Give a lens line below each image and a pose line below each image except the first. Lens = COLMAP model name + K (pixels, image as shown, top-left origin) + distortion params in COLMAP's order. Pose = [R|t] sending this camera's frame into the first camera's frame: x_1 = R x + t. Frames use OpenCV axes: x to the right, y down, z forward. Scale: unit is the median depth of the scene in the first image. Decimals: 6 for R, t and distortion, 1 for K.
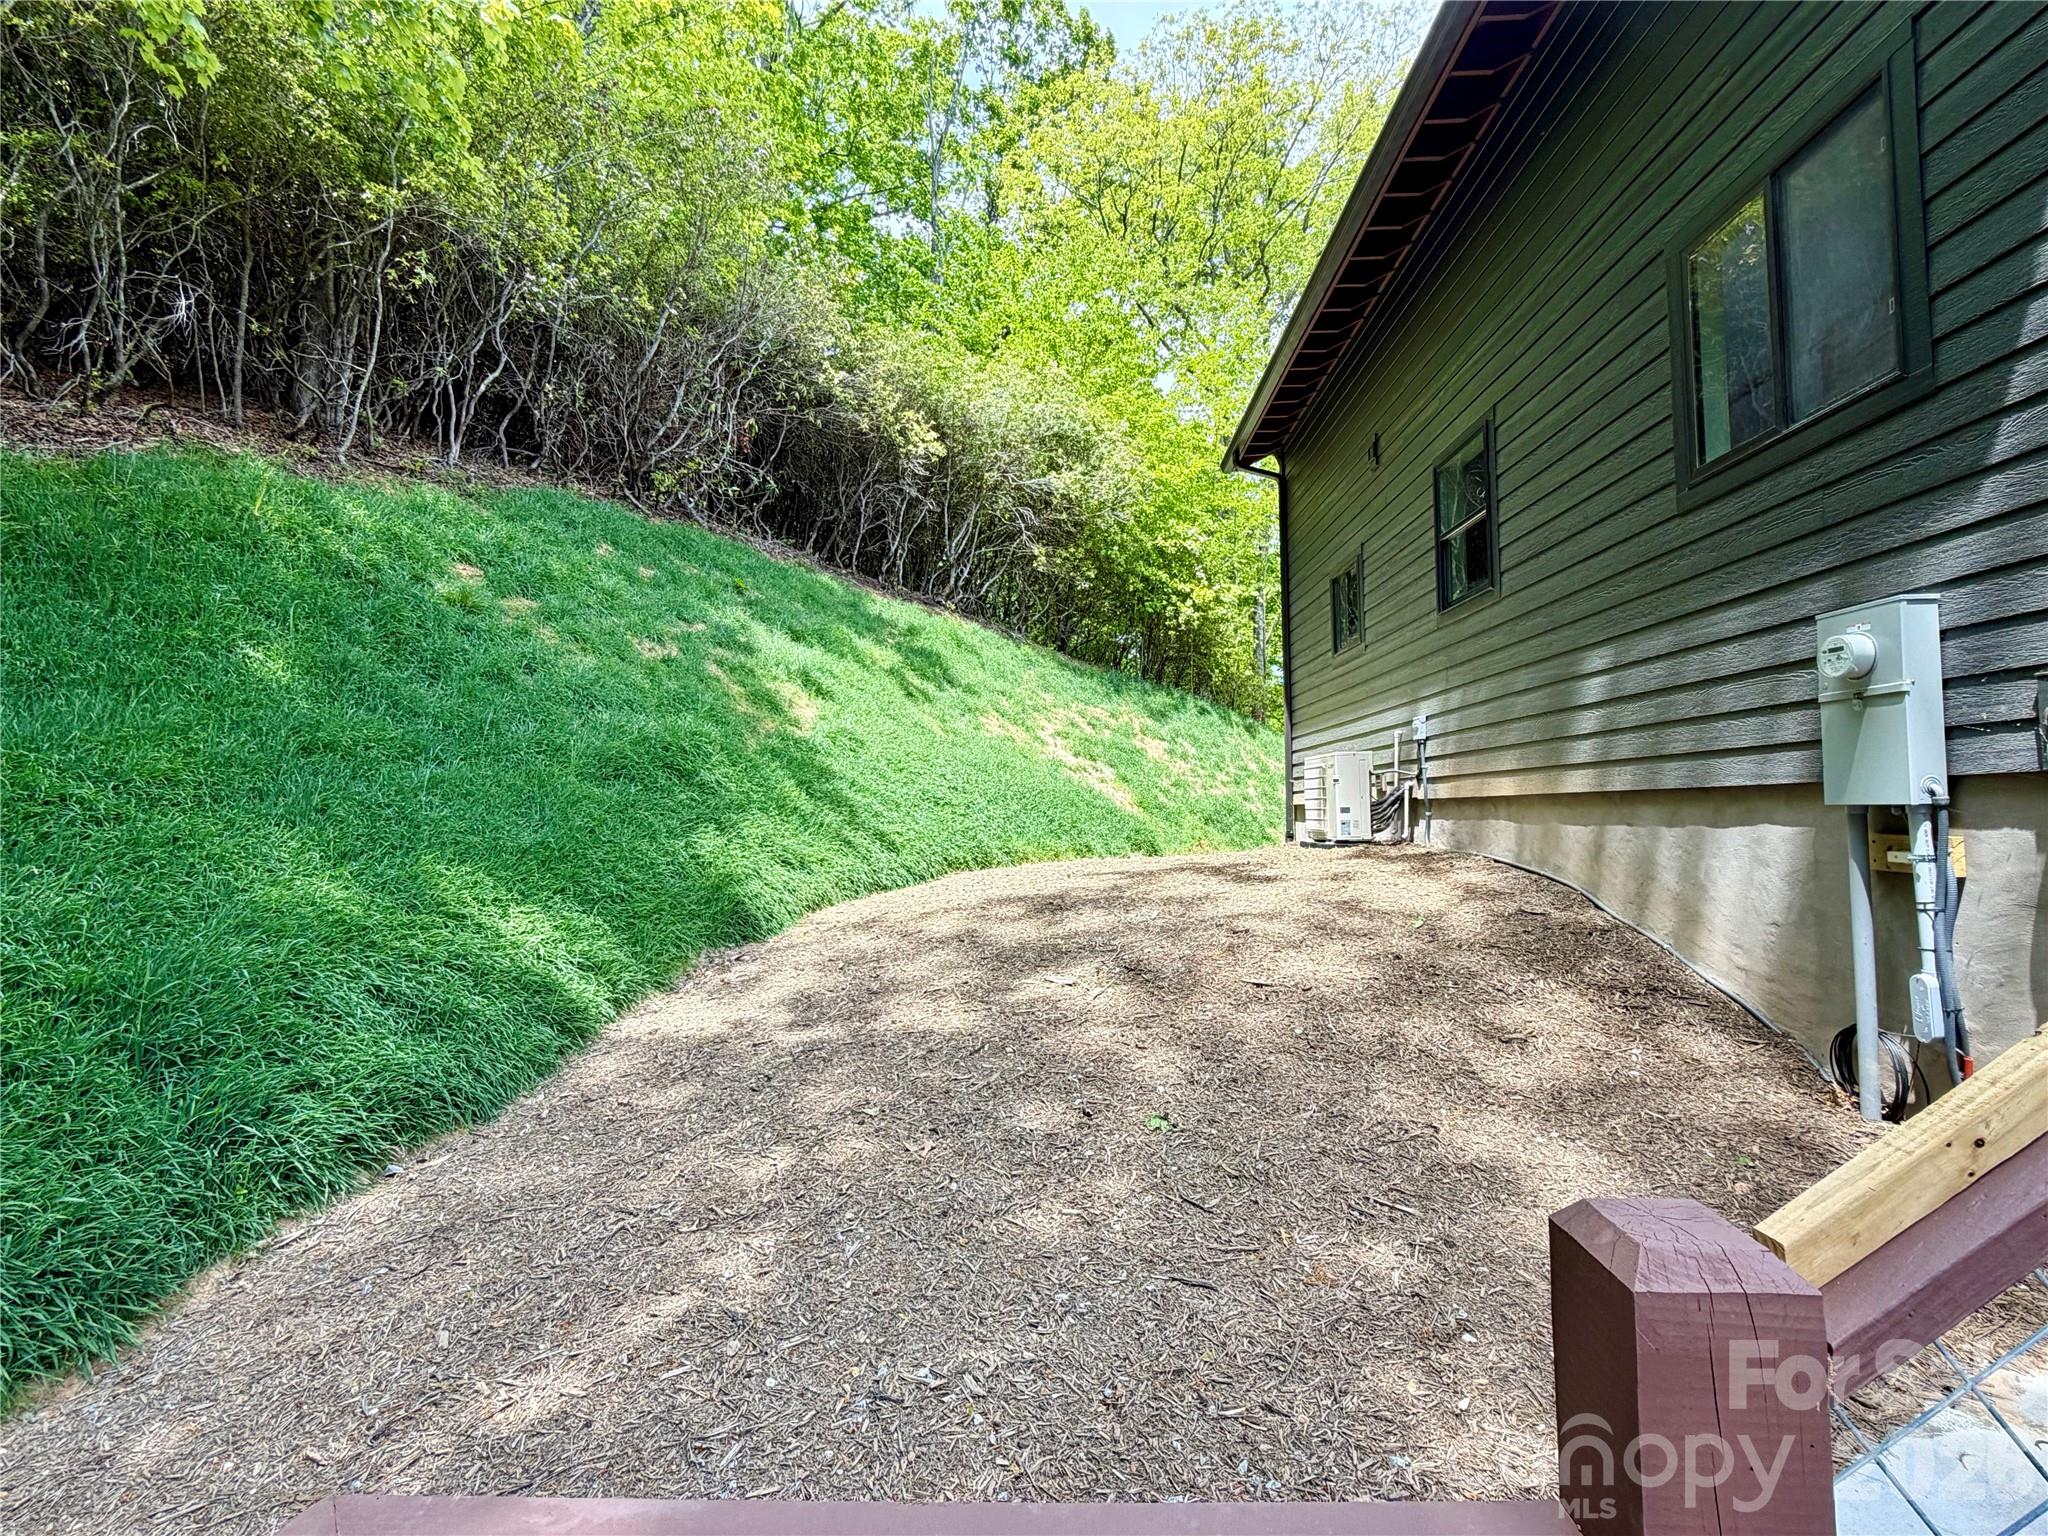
lens RADIAL K [[926.3, 0, 1022.9], [0, 926.3, 762.8], [0, 0, 1]] dist [-0.002707, -0.001912]
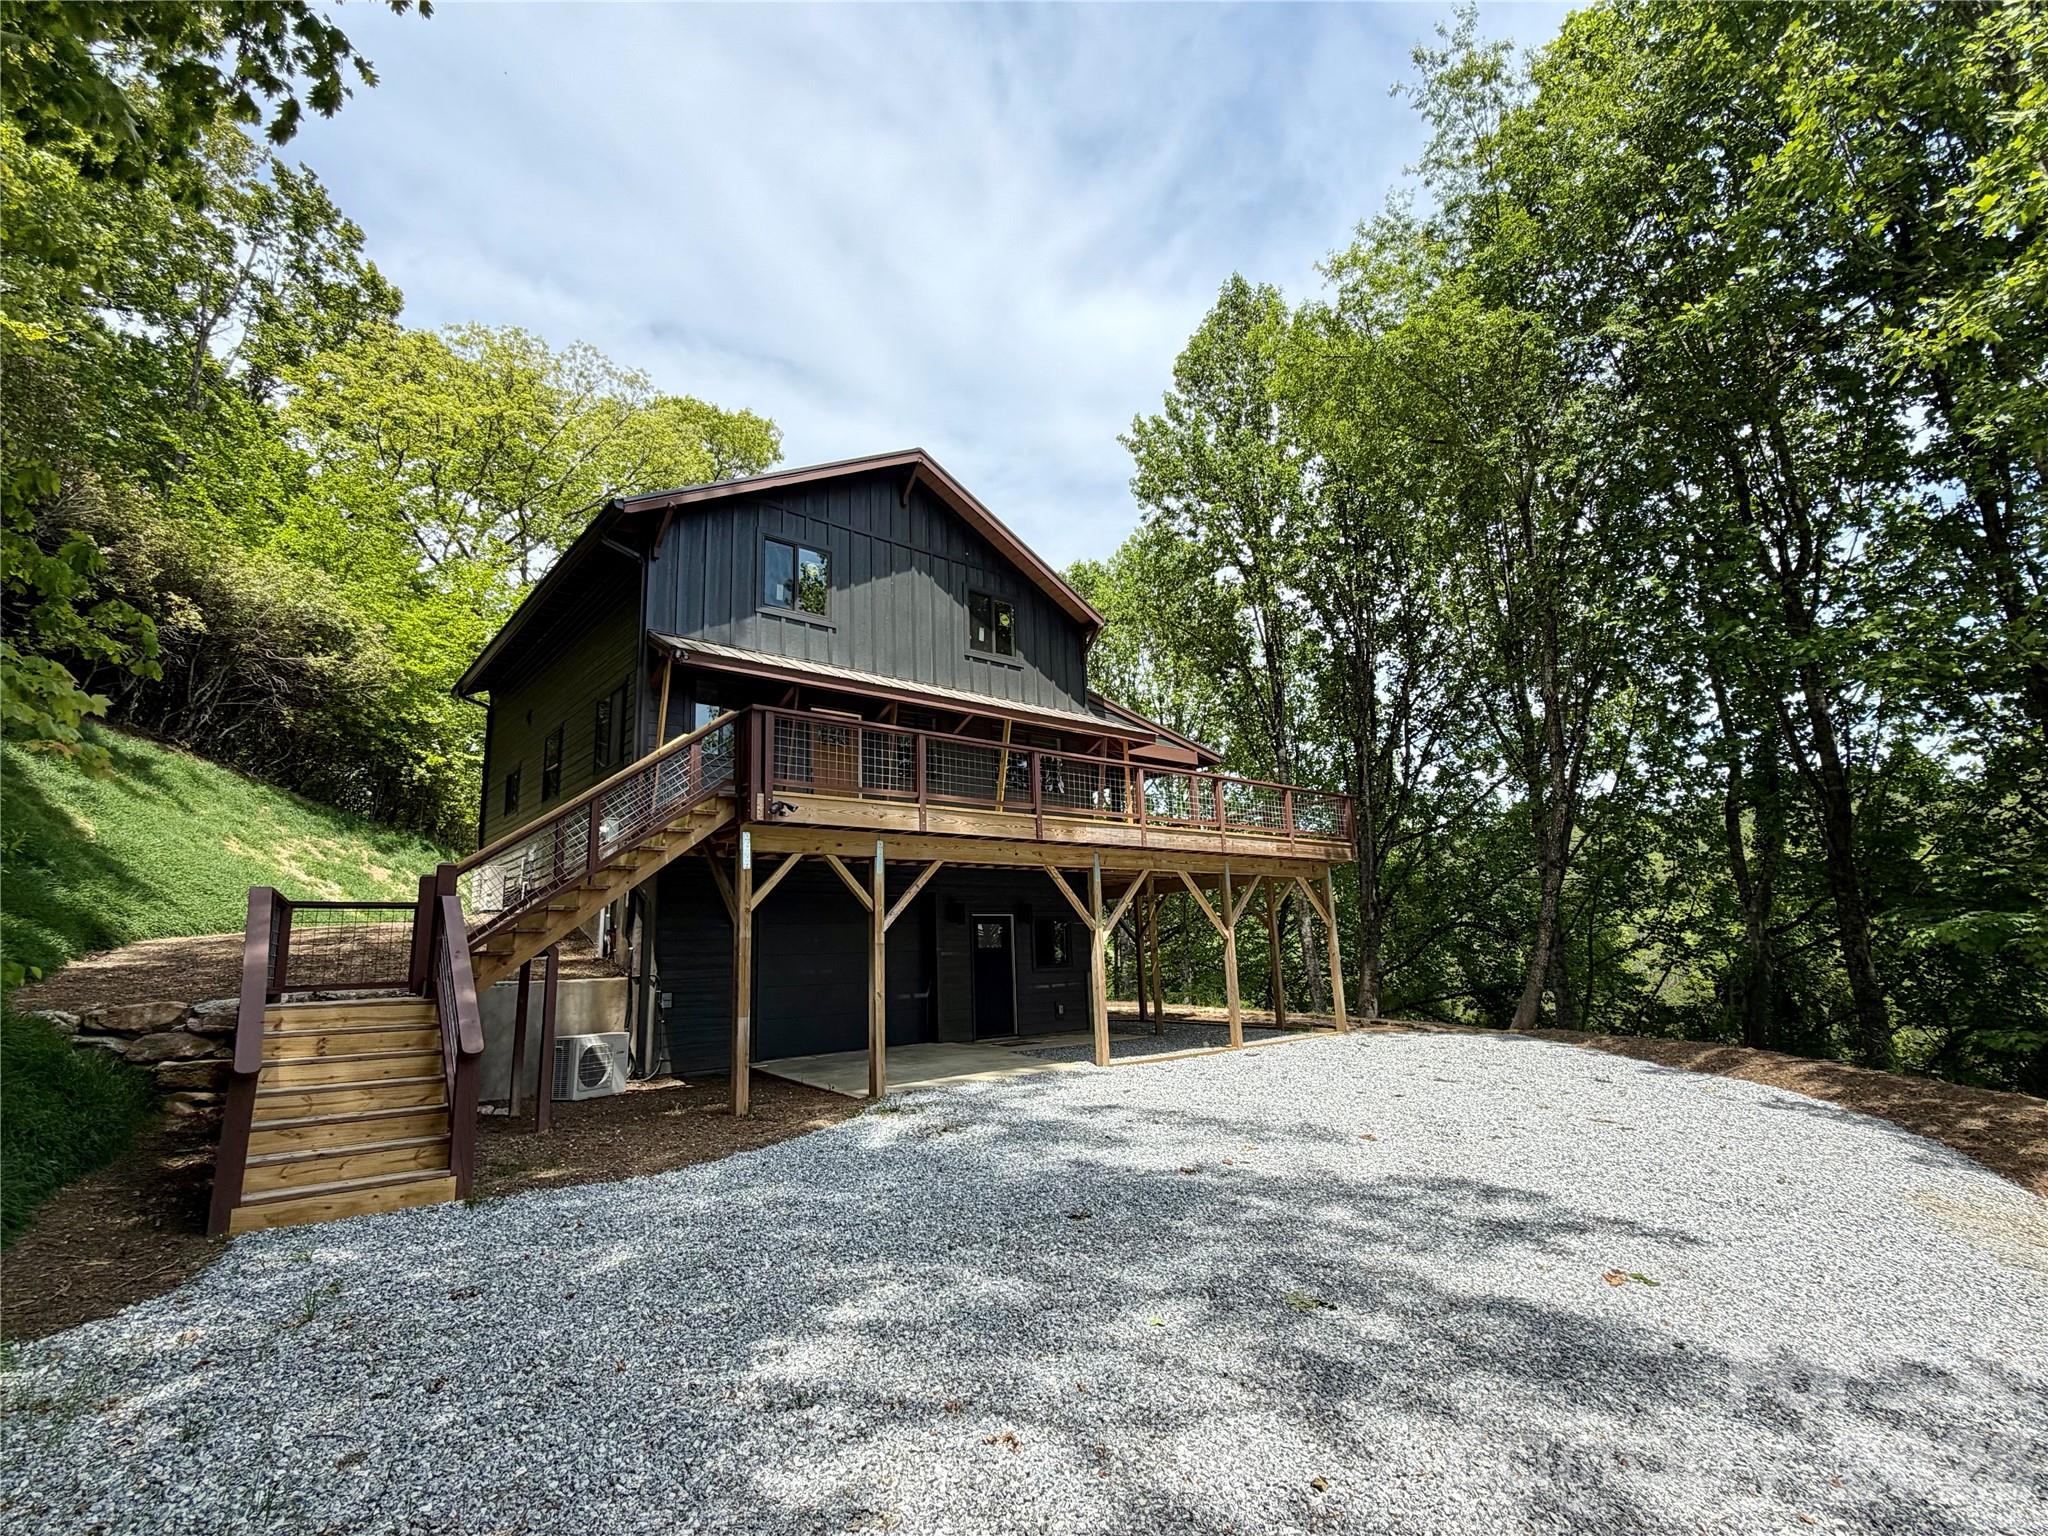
lens RADIAL K [[926.3, 0, 1017.4], [0, 926.3, 767.7], [0, 0, 1]] dist [-0.002707, -0.001912]
pose [[0.737750, 0.113513, 0.665462, -0.075491], [-0.002737, 0.986256, -0.165199, 0.047113], [-0.675068, 0.120054, 0.727922, -0.548274]]
